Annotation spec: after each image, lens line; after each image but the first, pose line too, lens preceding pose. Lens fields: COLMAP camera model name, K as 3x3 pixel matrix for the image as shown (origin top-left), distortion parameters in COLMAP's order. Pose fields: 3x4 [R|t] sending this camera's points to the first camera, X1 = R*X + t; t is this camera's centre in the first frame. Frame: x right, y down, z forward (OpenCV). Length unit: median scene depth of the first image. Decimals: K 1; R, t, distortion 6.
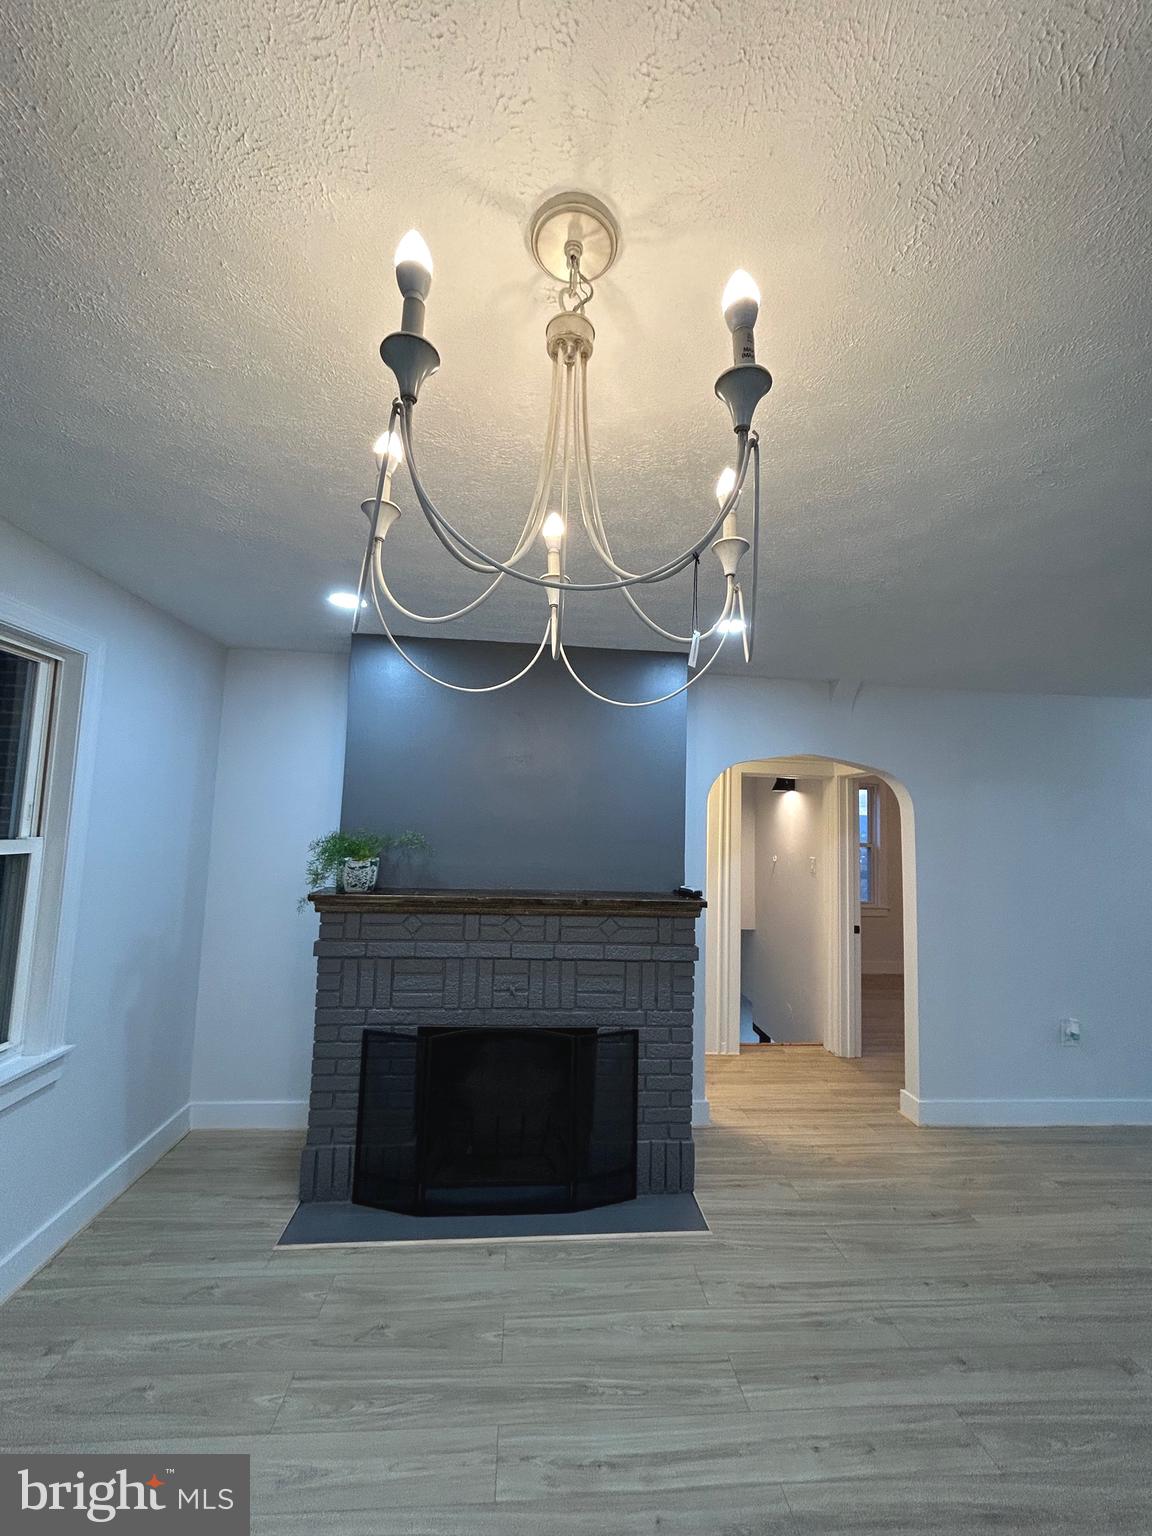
lens RADIAL K [[618.9, 0, 577.9], [0, 618.9, 769.5], [0, 0, 1]] dist [0.000328, 0.000175]
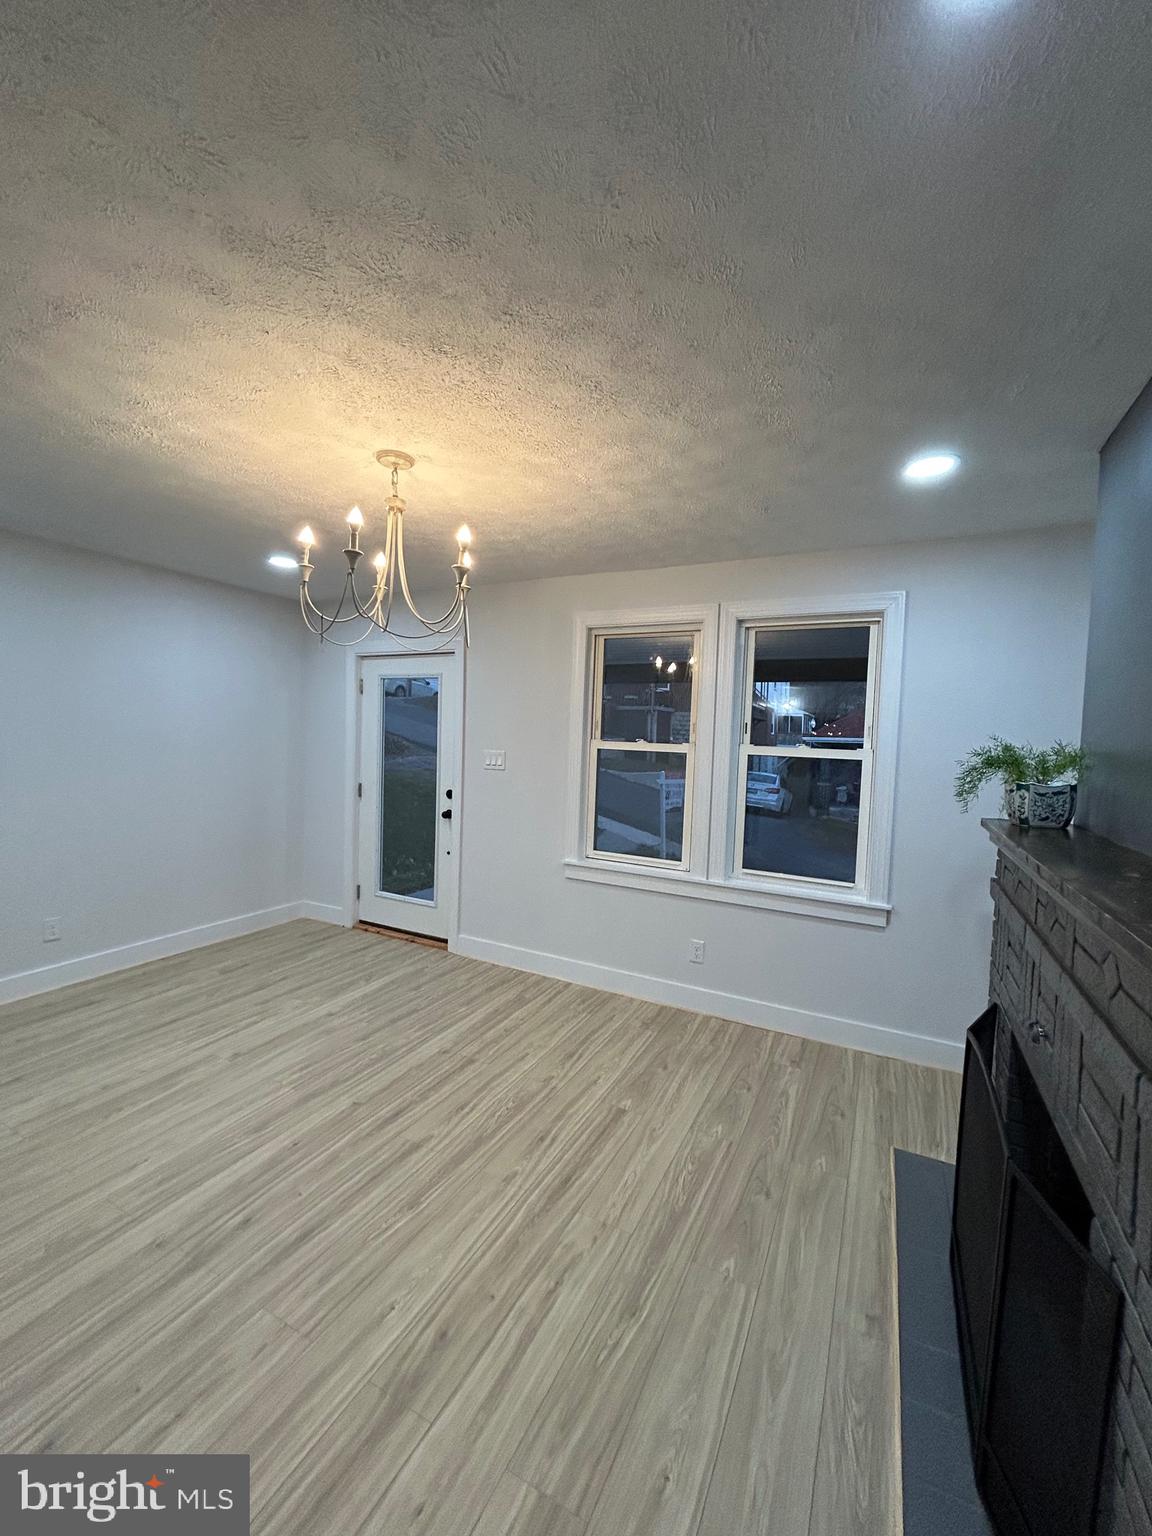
lens RADIAL K [[618.9, 0, 575.2], [0, 618.9, 764.7], [0, 0, 1]] dist [0.000328, 0.000175]
pose [[-0.533061, -0.008759, -0.846032, 0.564962], [0.026701, 0.999274, -0.027168, 0.135432], [0.845655, -0.037072, -0.532440, 0.971331]]
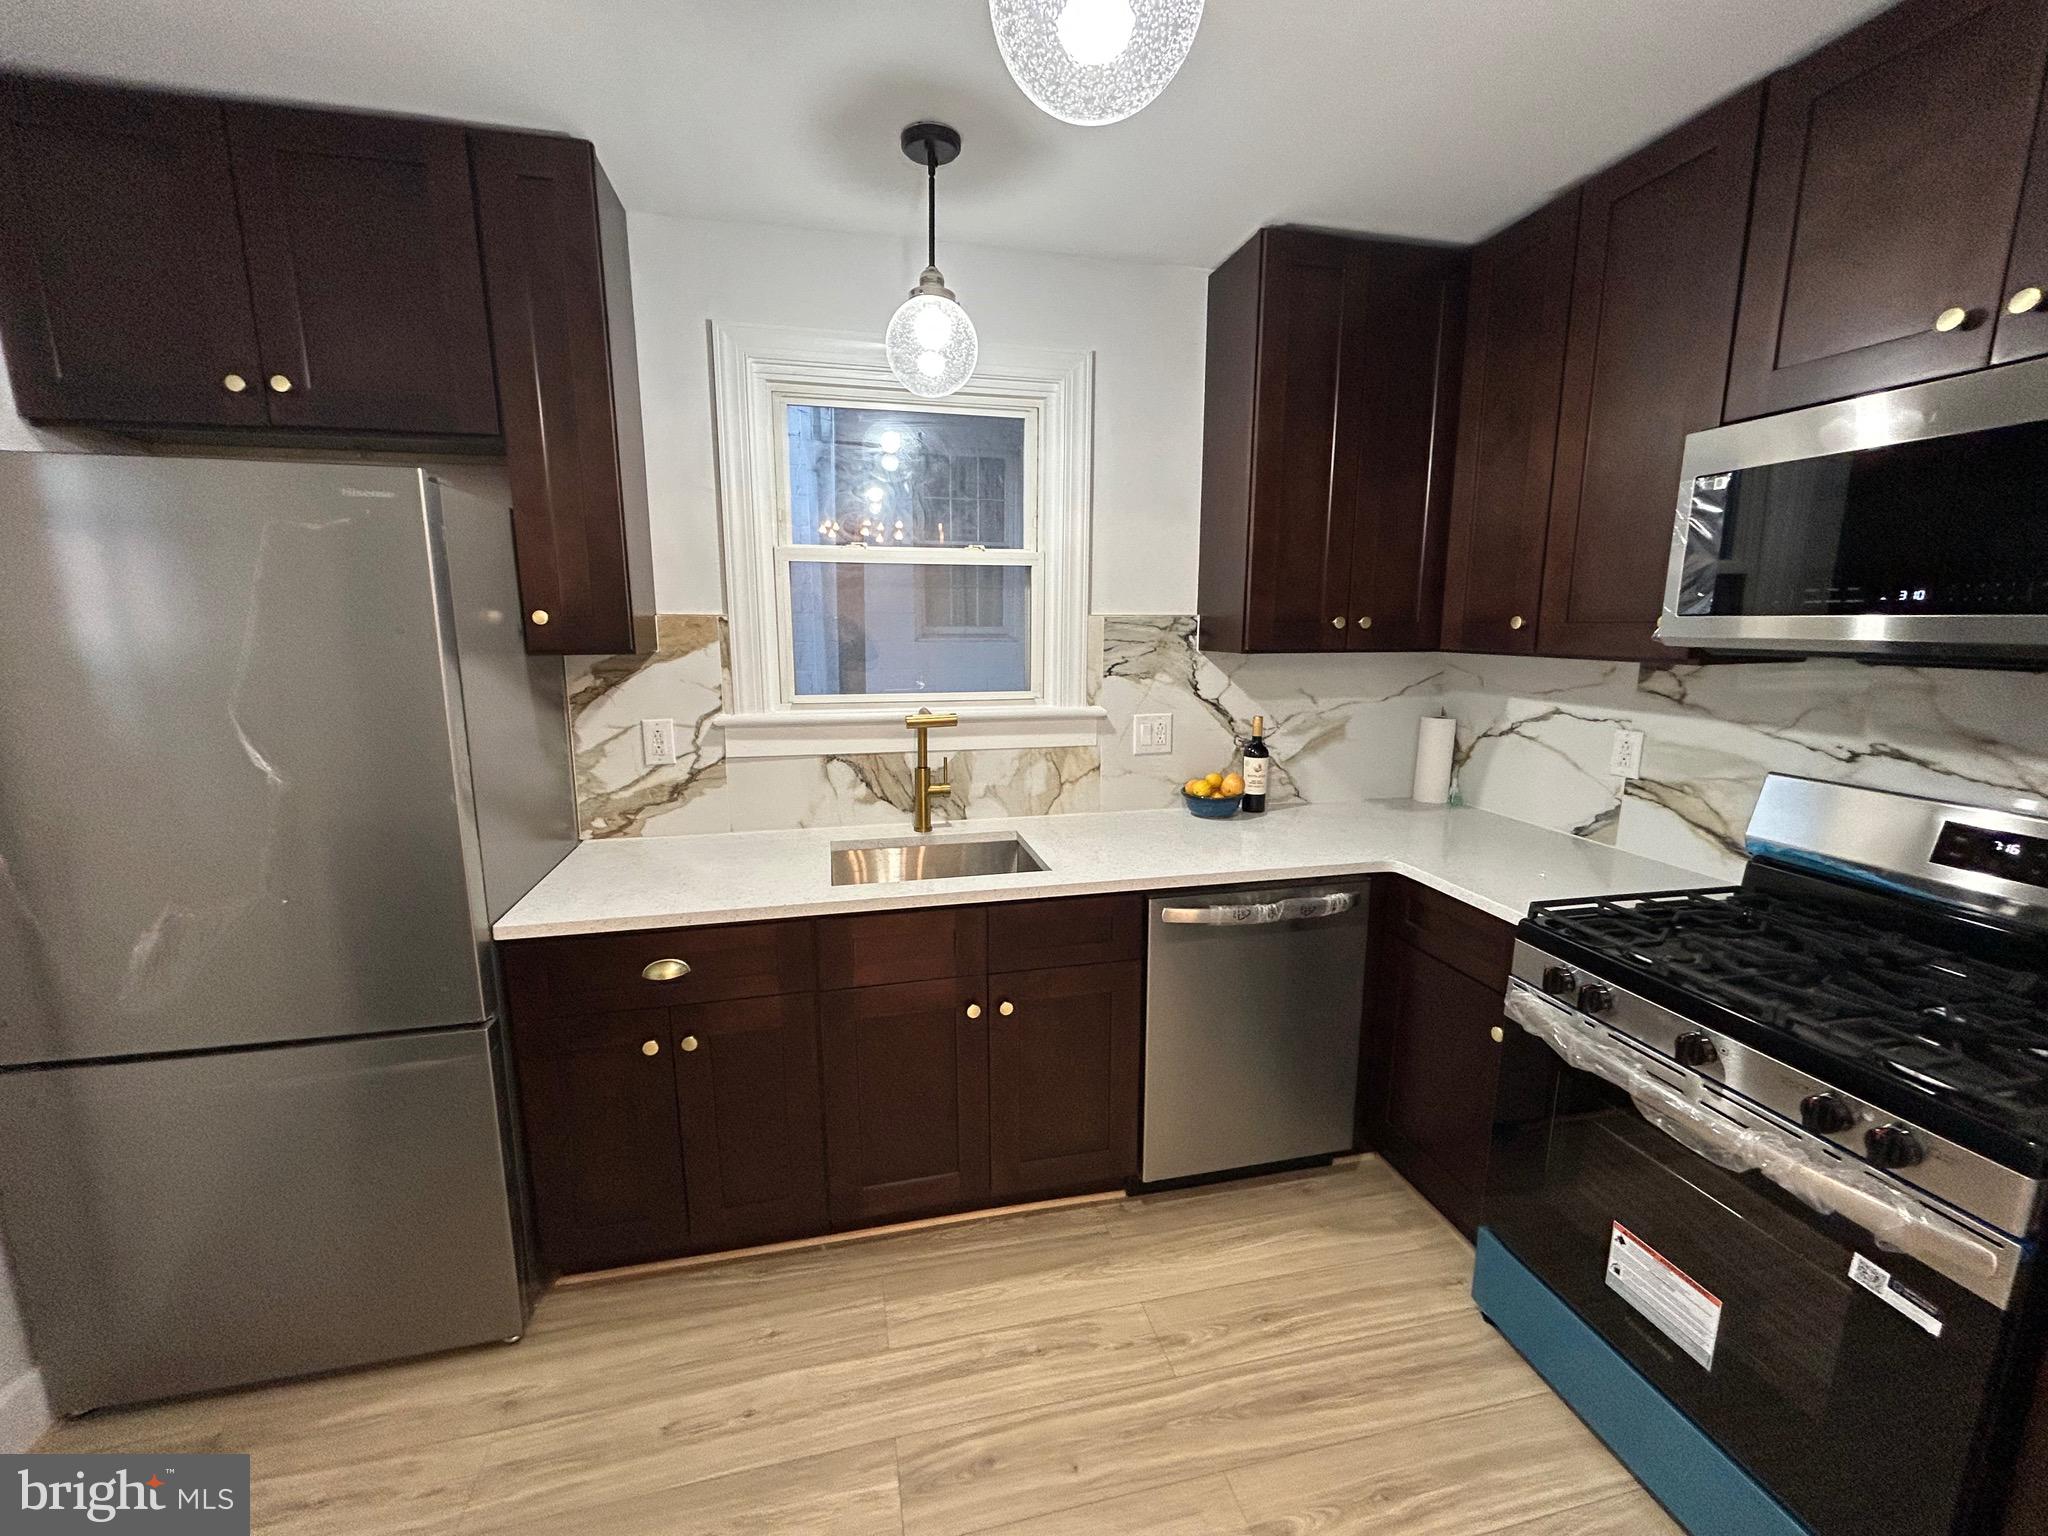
lens RADIAL K [[825.1, 0, 1020.3], [0, 825.1, 767.0], [0, 0, 1]] dist [0.000328, 0.000175]
pose [[-0.988226, -0.018725, -0.151852, 0.201506], [-0.031016, 0.996393, 0.078983, 0.143725], [0.149826, 0.082763, -0.985242, 1.048357]]
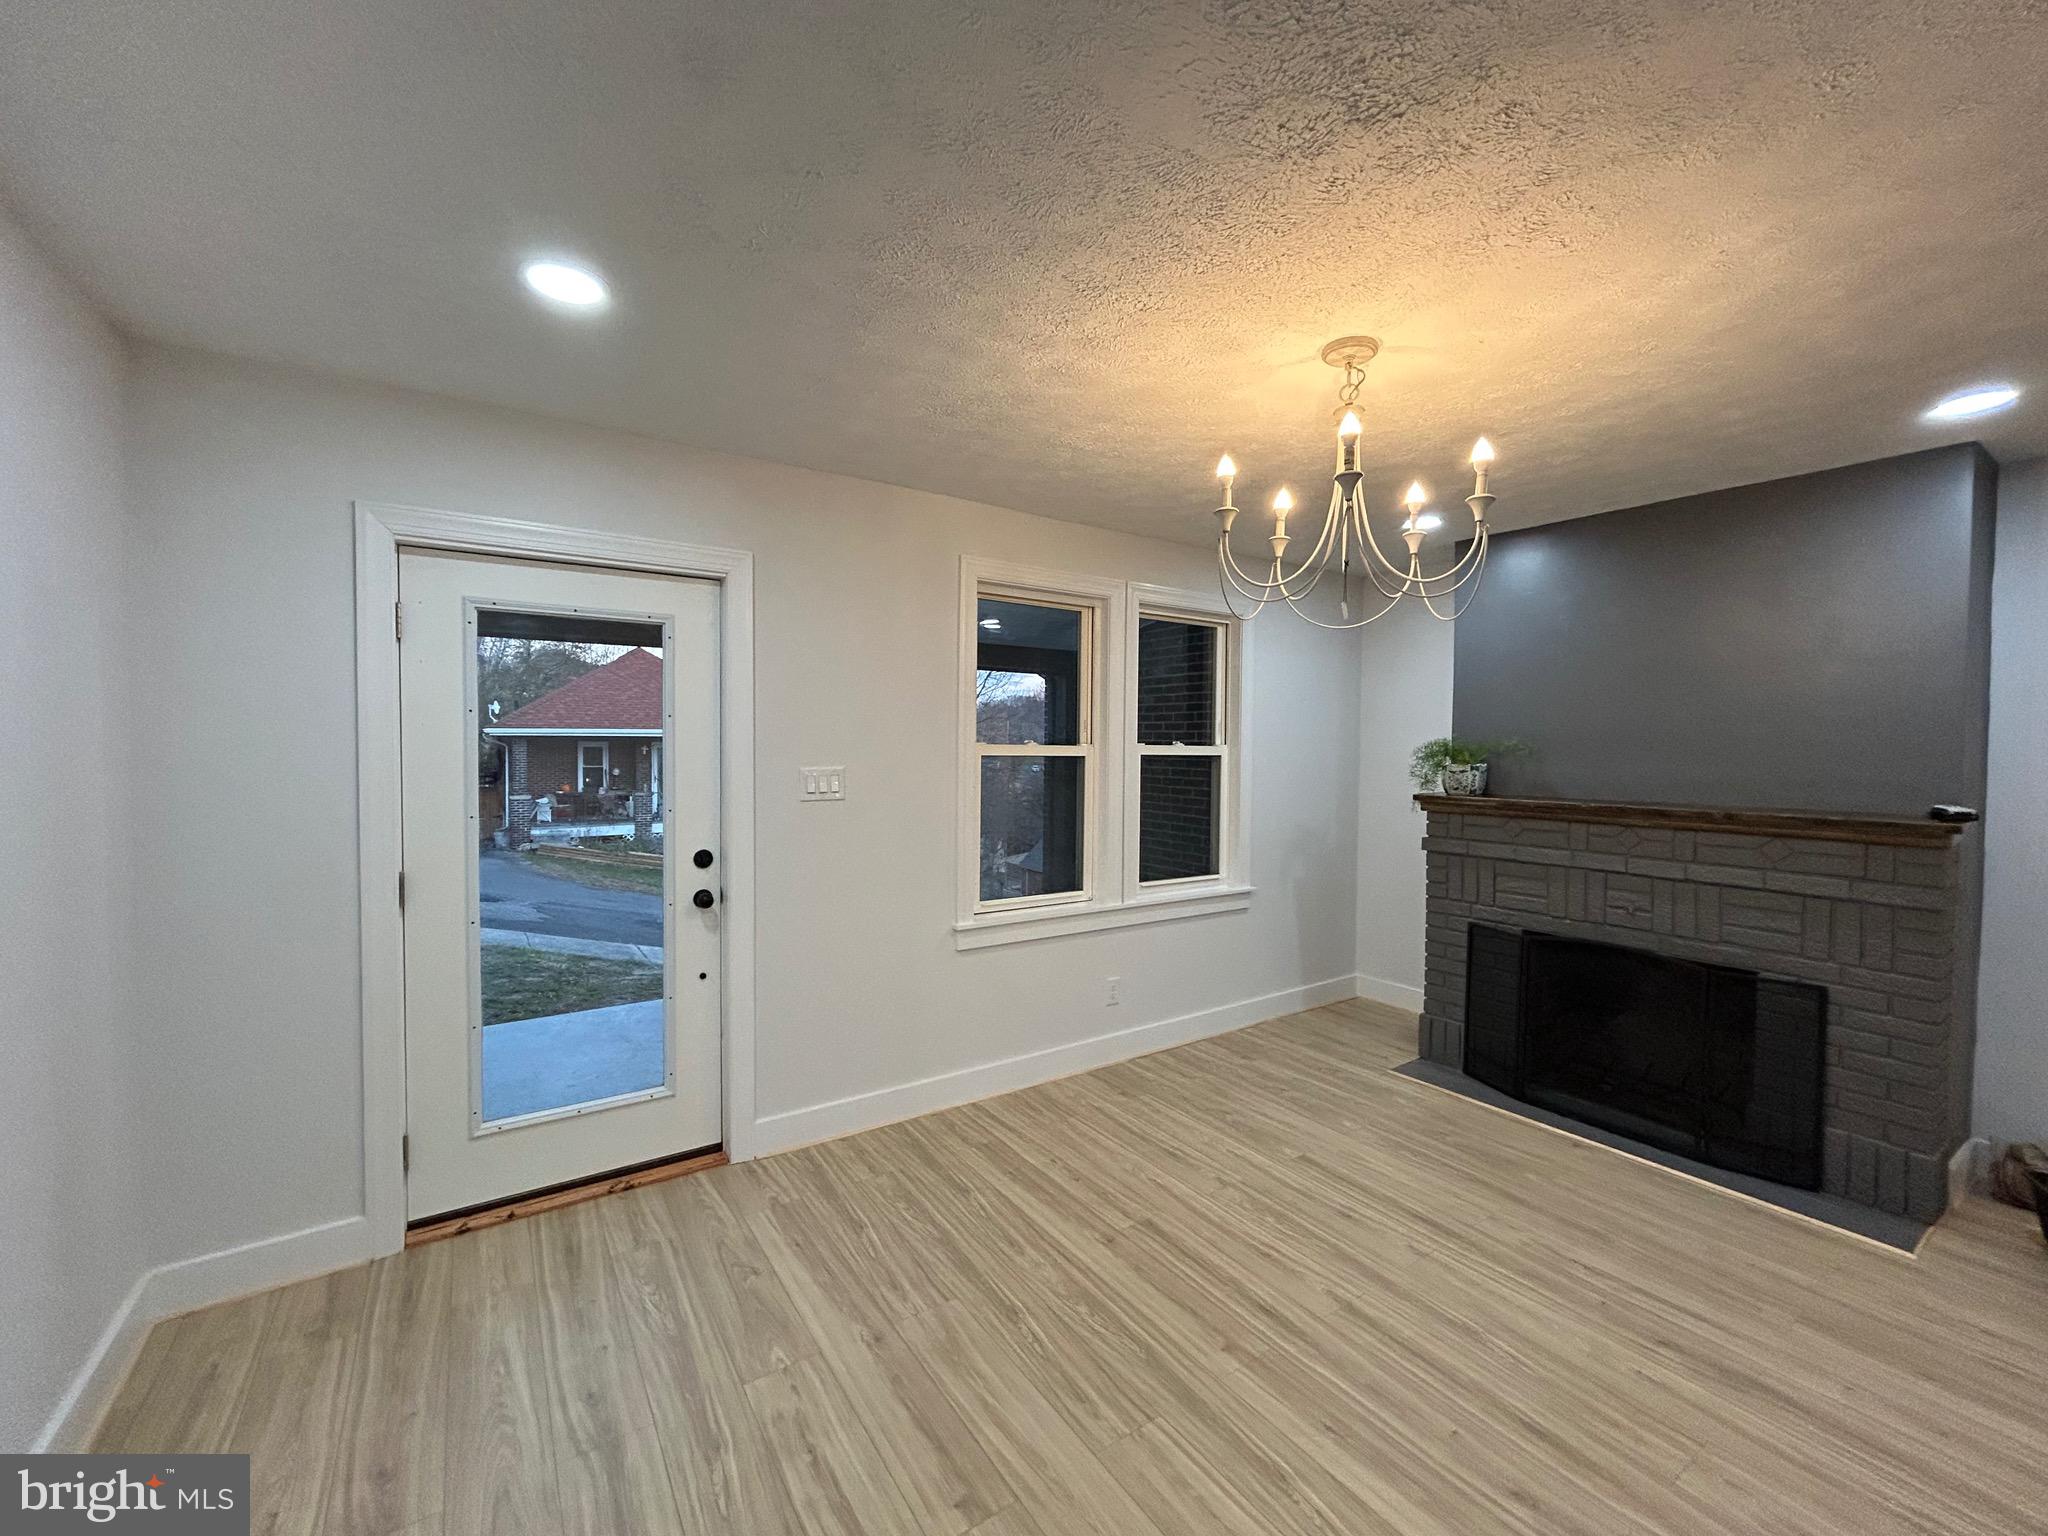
lens RADIAL K [[825.1, 0, 1019.8], [0, 825.1, 767.7], [0, 0, 1]] dist [0.000328, 0.000175]
pose [[0.484238, -0.000942, -0.874936, 0.520590], [0.083612, 0.995473, 0.045204, 0.025788], [0.870932, -0.095044, 0.482124, -0.332515]]
